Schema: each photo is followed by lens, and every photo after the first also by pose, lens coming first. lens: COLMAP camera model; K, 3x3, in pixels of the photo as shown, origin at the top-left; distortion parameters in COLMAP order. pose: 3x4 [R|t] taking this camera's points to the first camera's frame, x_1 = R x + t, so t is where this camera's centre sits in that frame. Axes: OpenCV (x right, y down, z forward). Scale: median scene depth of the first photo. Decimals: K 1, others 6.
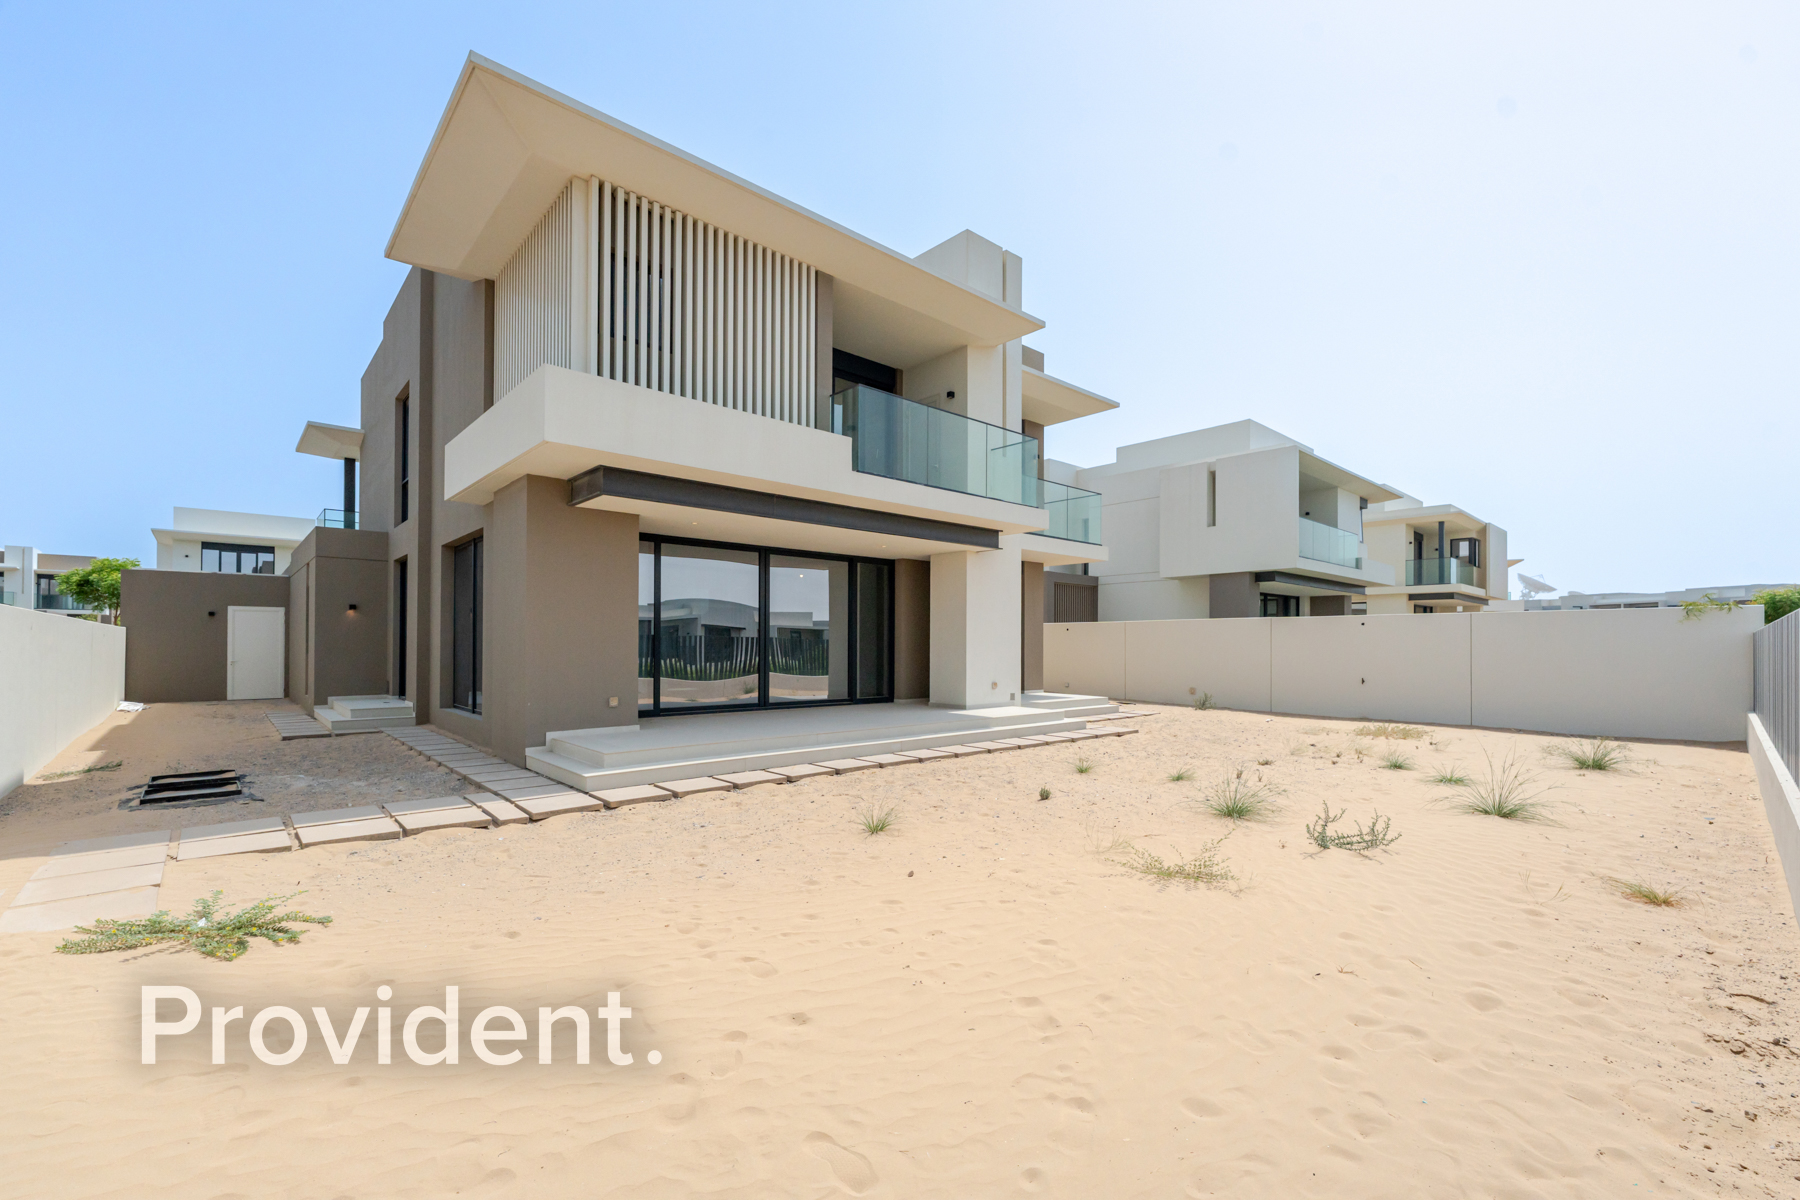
lens RADIAL K [[732.9, 0, 924.4], [0, 732.9, 639.3], [0, 0, 1]] dist [-0.009052, 0.000087]
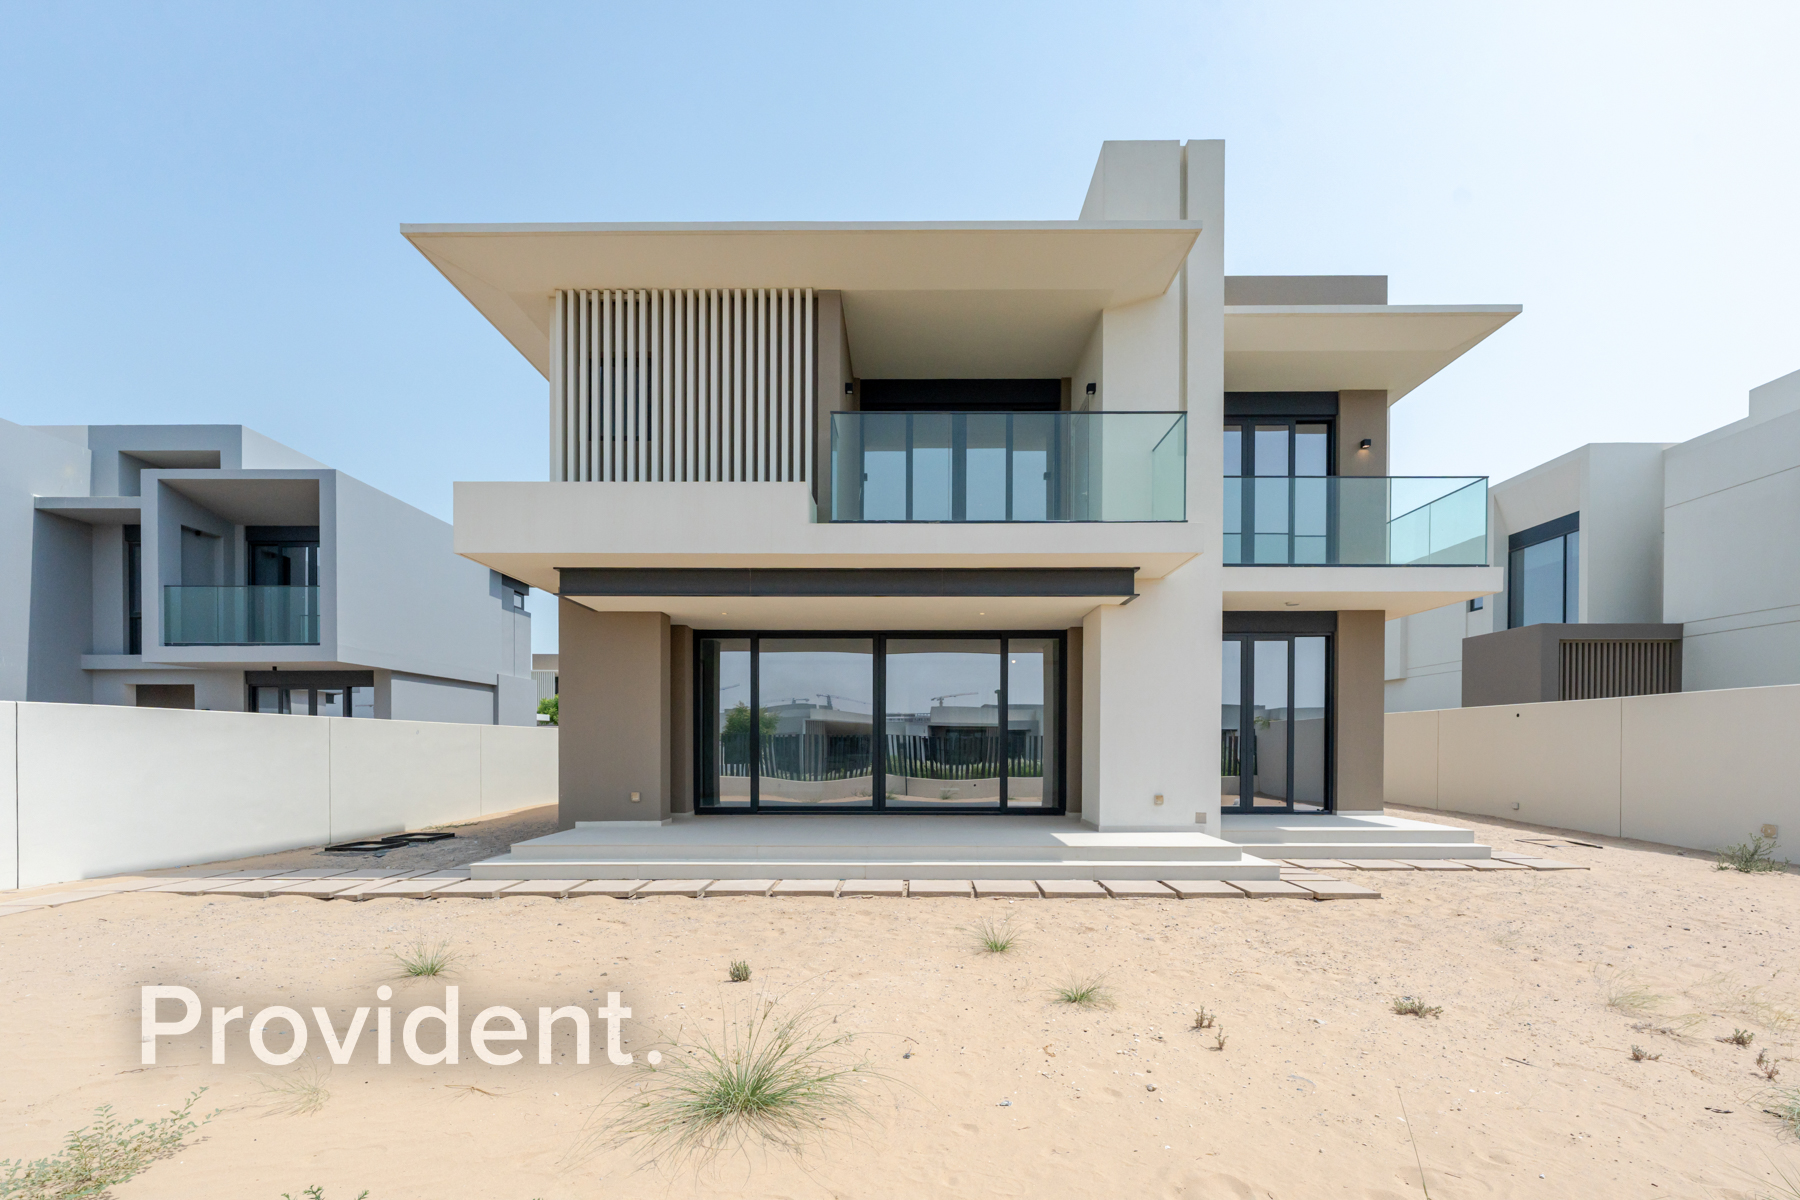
lens RADIAL K [[732.9, 0, 888.0], [0, 732.9, 752.8], [0, 0, 1]] dist [-0.009052, 0.000087]
pose [[0.735901, 0.004590, -0.677074, 0.386482], [0.008268, 0.999842, 0.015765, 0.006960], [0.677039, -0.017199, 0.735746, 0.352098]]
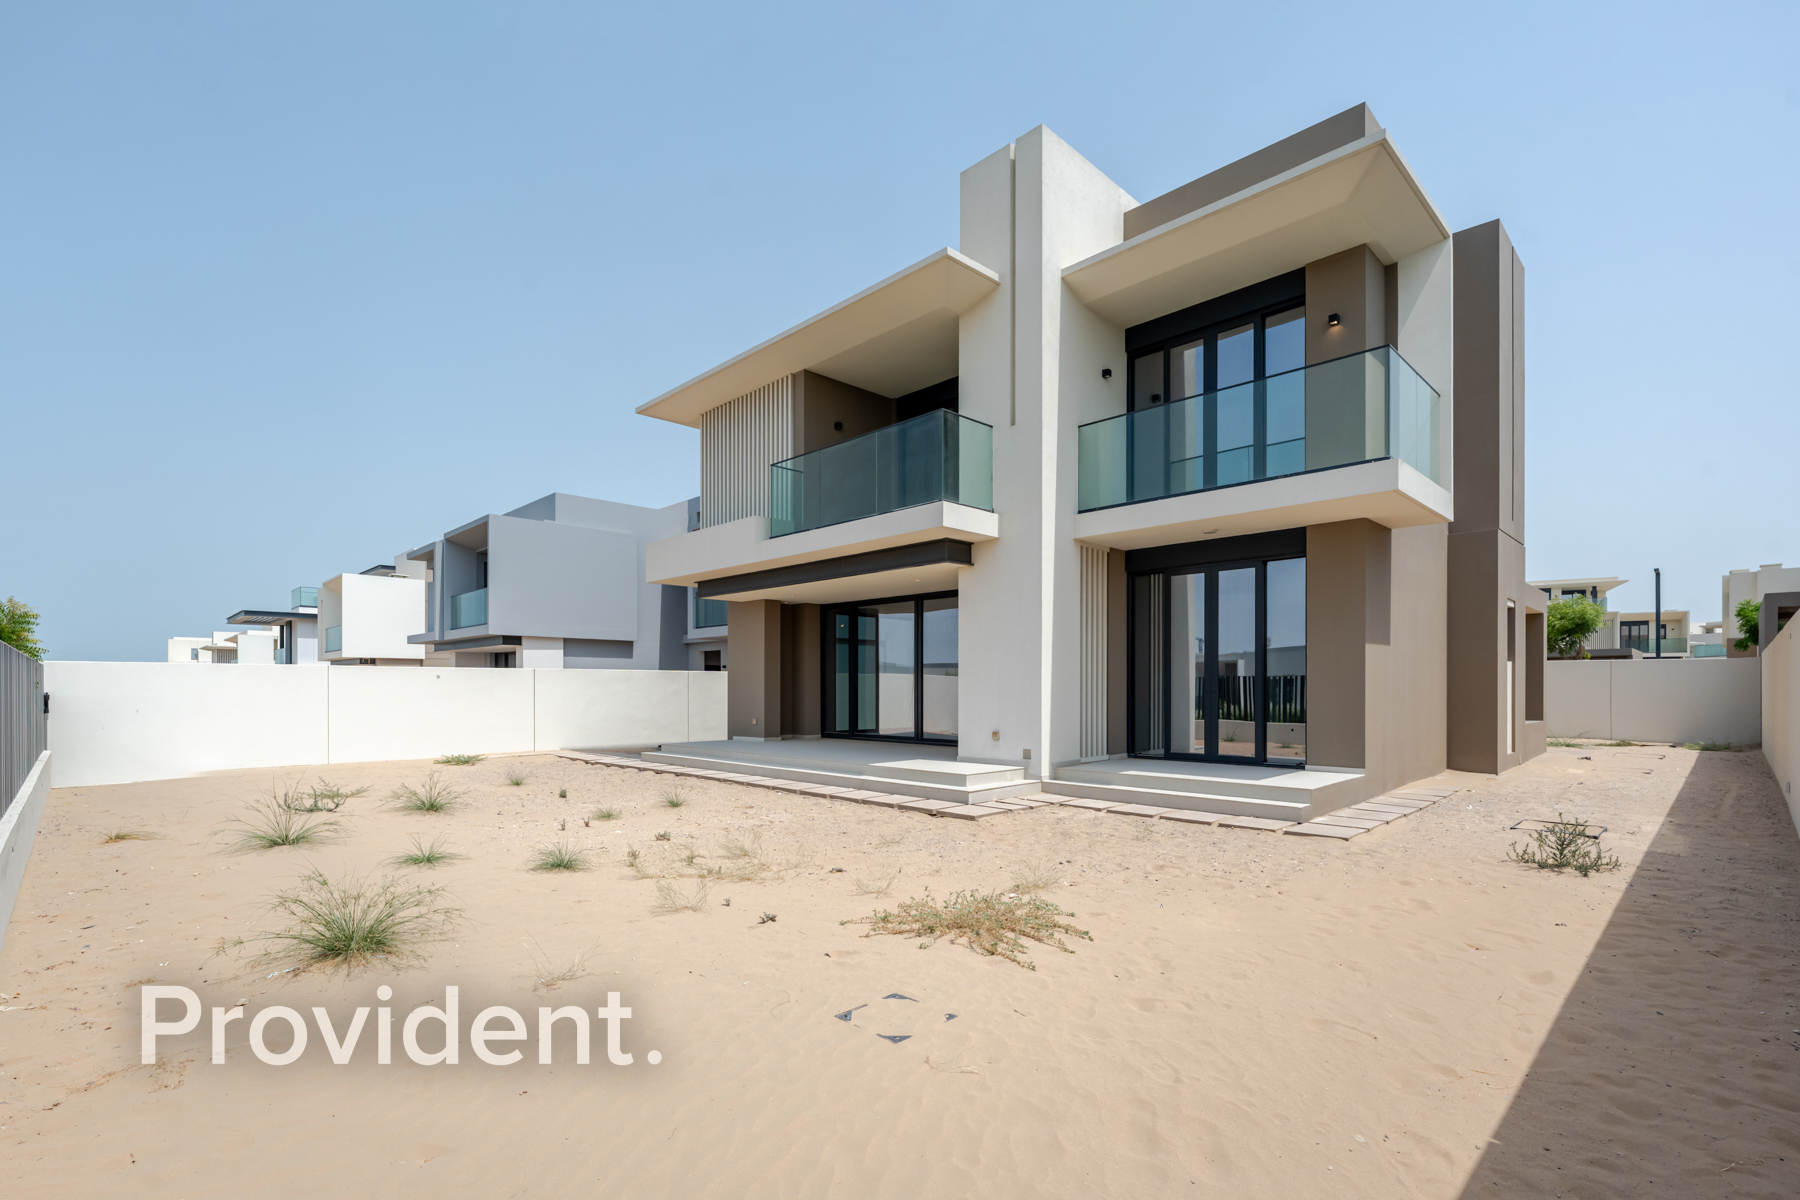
lens RADIAL K [[831.6, 0, 913.9], [0, 831.6, 689.6], [0, 0, 1]] dist [0.001297, 0.000015]
pose [[0.041780, 0.000419, -0.999127, 1.002243], [0.012561, 0.999921, 0.000945, 0.013694], [0.999048, -0.012590, 0.041771, 0.922580]]
